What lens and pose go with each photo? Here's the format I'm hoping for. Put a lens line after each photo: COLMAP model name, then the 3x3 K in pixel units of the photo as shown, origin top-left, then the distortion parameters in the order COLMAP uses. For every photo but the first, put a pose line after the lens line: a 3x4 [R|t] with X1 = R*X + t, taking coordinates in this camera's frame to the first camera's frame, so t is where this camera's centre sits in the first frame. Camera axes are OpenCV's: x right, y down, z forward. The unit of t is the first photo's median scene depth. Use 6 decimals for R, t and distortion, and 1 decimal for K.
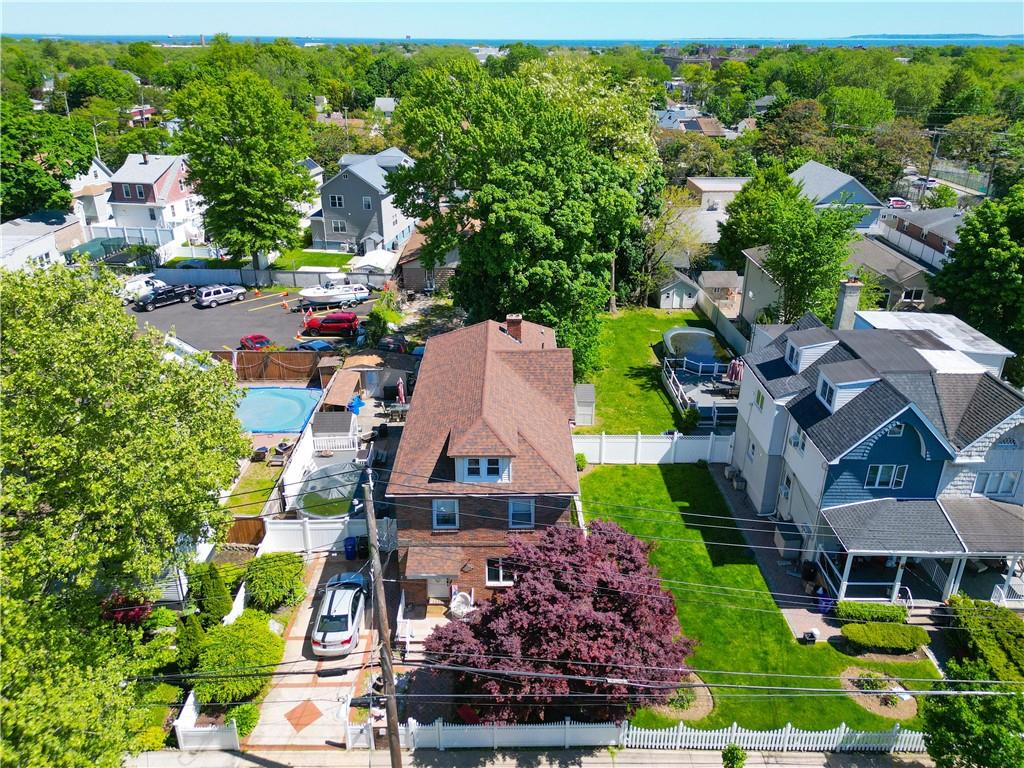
lens RADIAL K [[727.6, 0, 512.0], [0, 727.6, 384.0], [0, 0, 1]] dist [0.096909, -0.094614]
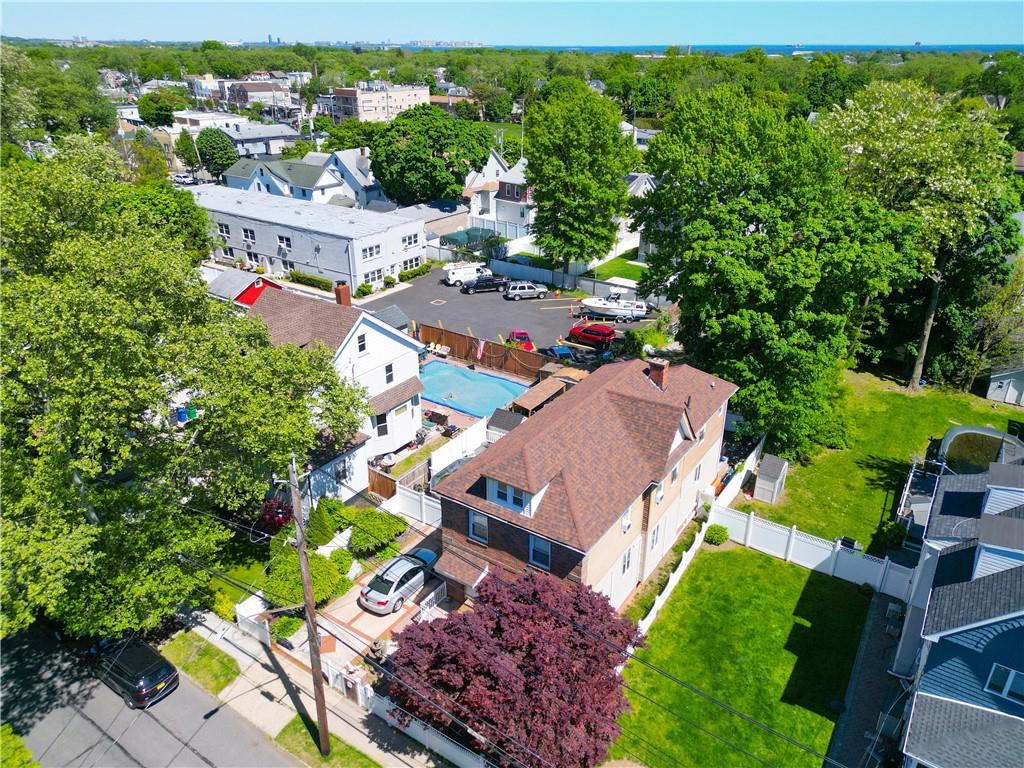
lens RADIAL K [[715.5, 0, 505.5], [0, 715.5, 415.1], [0, 0, 1]] dist [0.088771, -0.073293]
pose [[0.823852, 0.258804, -0.504270, 0.282872], [-0.242911, 0.965042, 0.098427, -0.059416], [0.512115, 0.041403, 0.857918, 0.086325]]
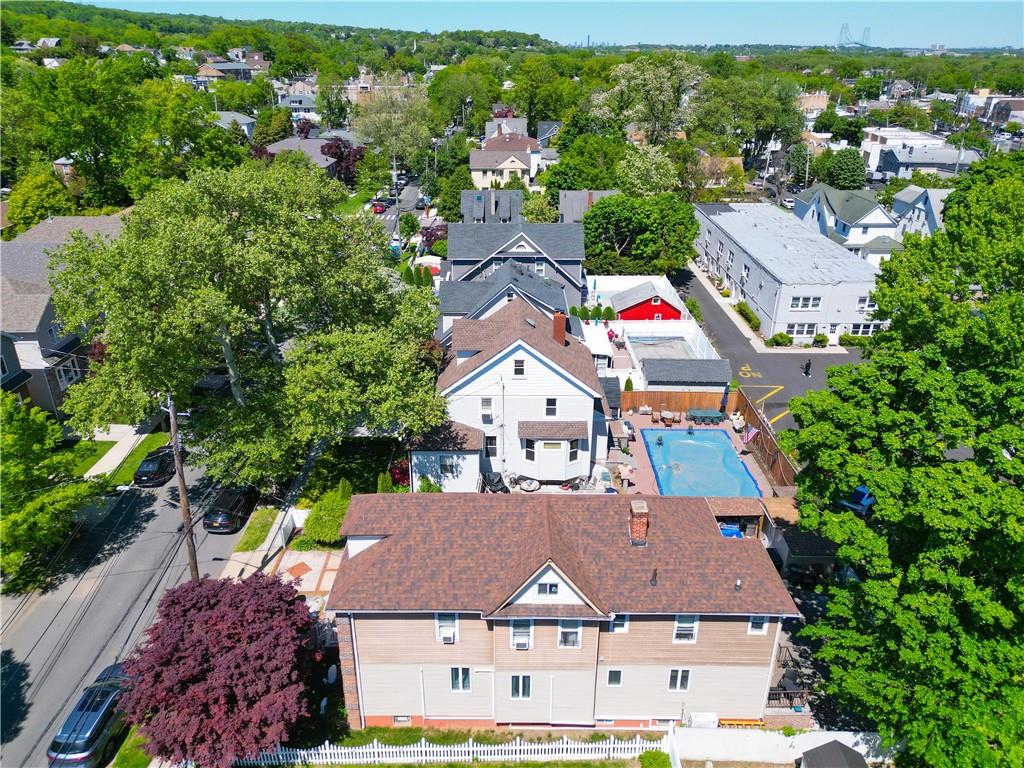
lens RADIAL K [[715.5, 0, 505.5], [0, 715.5, 415.1], [0, 0, 1]] dist [0.088771, -0.073293]
pose [[-0.005696, 0.453747, -0.891112, 0.538235], [-0.435077, 0.801237, 0.410765, -0.356880], [0.900375, 0.390043, 0.192851, 0.612669]]
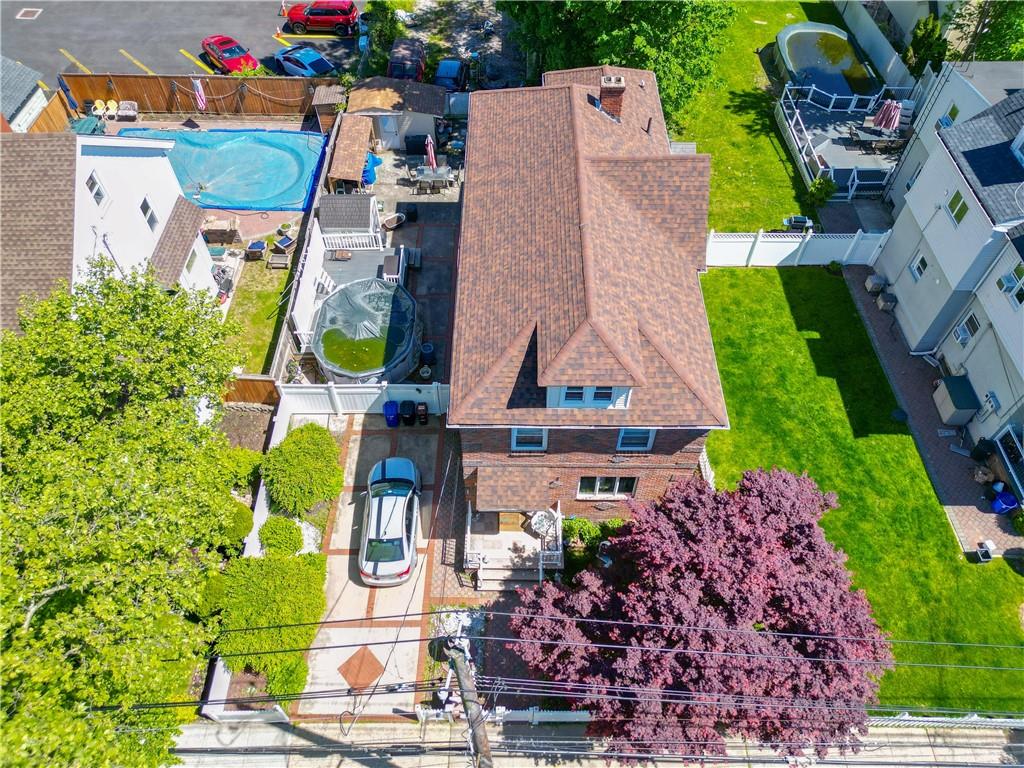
lens RADIAL K [[719.7, 0, 515.5], [0, 719.7, 365.2], [0, 0, 1]] dist [0.081277, -0.077703]
pose [[0.999990, 0.003636, -0.002683, -0.069387], [-0.002064, 0.895747, 0.444560, -0.133716], [0.004019, -0.444550, 0.895745, 0.270121]]
